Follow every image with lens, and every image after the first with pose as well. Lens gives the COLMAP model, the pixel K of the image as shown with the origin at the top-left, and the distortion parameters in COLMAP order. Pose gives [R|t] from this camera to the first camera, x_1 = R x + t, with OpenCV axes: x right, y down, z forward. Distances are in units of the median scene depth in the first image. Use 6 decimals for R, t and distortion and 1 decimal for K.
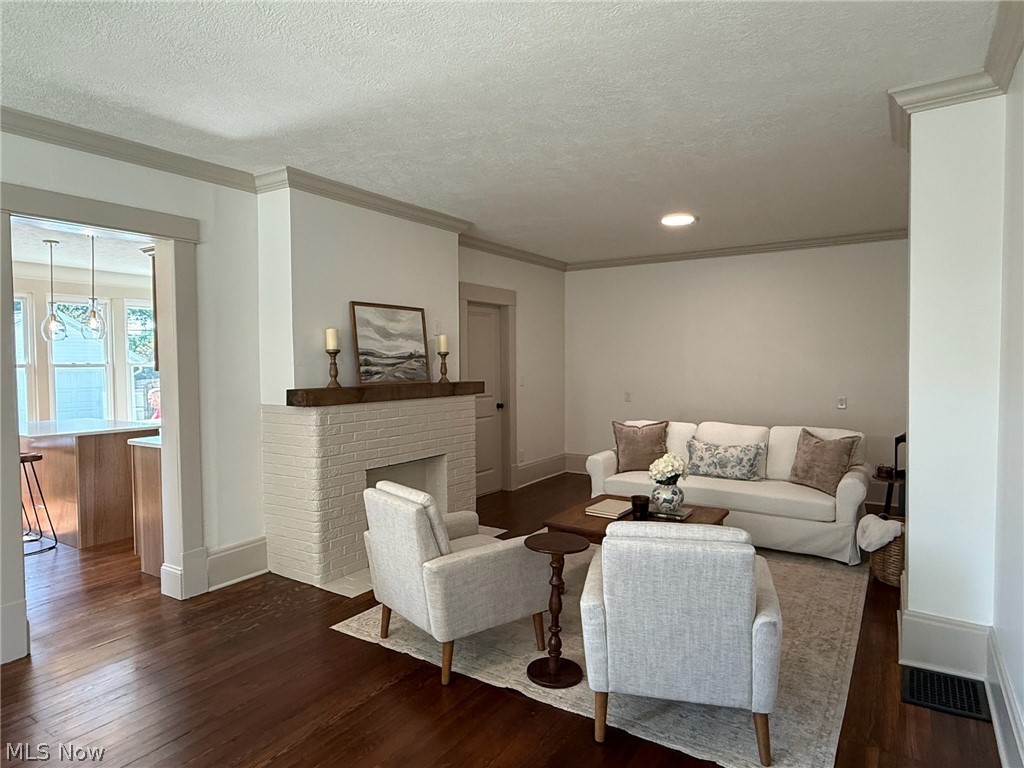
lens RADIAL K [[592.2, 0, 518.6], [0, 592.2, 379.1], [0, 0, 1]] dist [0.002510, -0.000074]
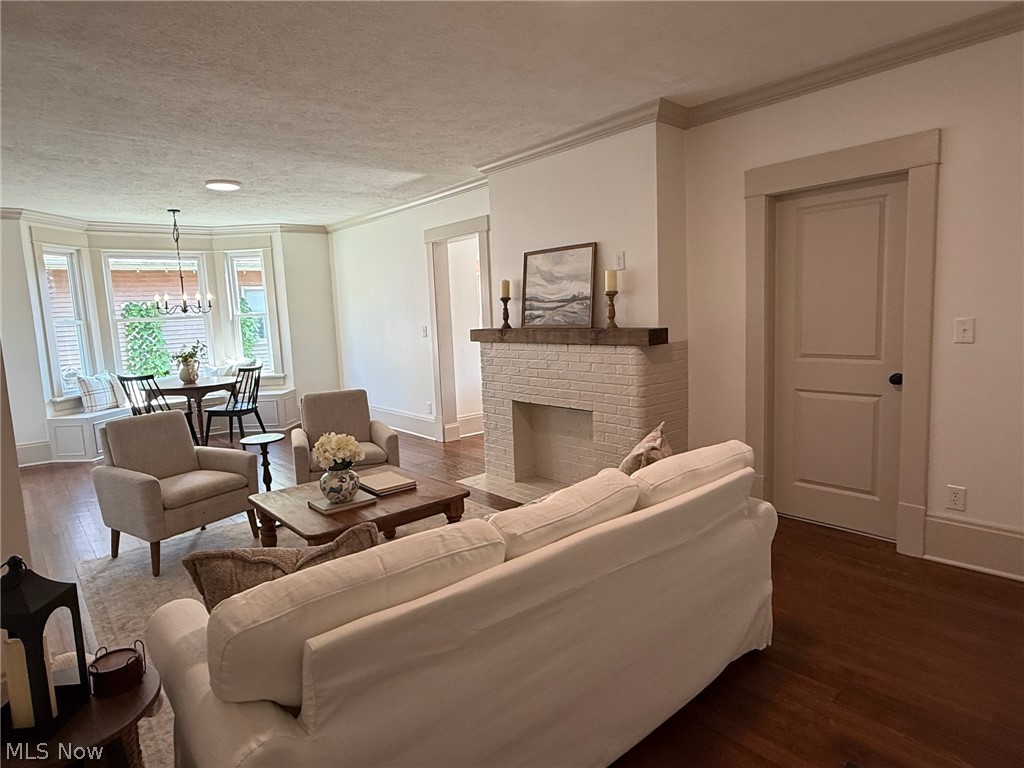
lens RADIAL K [[592.2, 0, 519.1], [0, 592.2, 384.1], [0, 0, 1]] dist [0.002510, -0.000074]
pose [[-0.268858, 0.138237, -0.953208, 0.796681], [0.014558, 0.990117, 0.139483, -0.038736], [0.963070, 0.023624, -0.268213, 1.232510]]
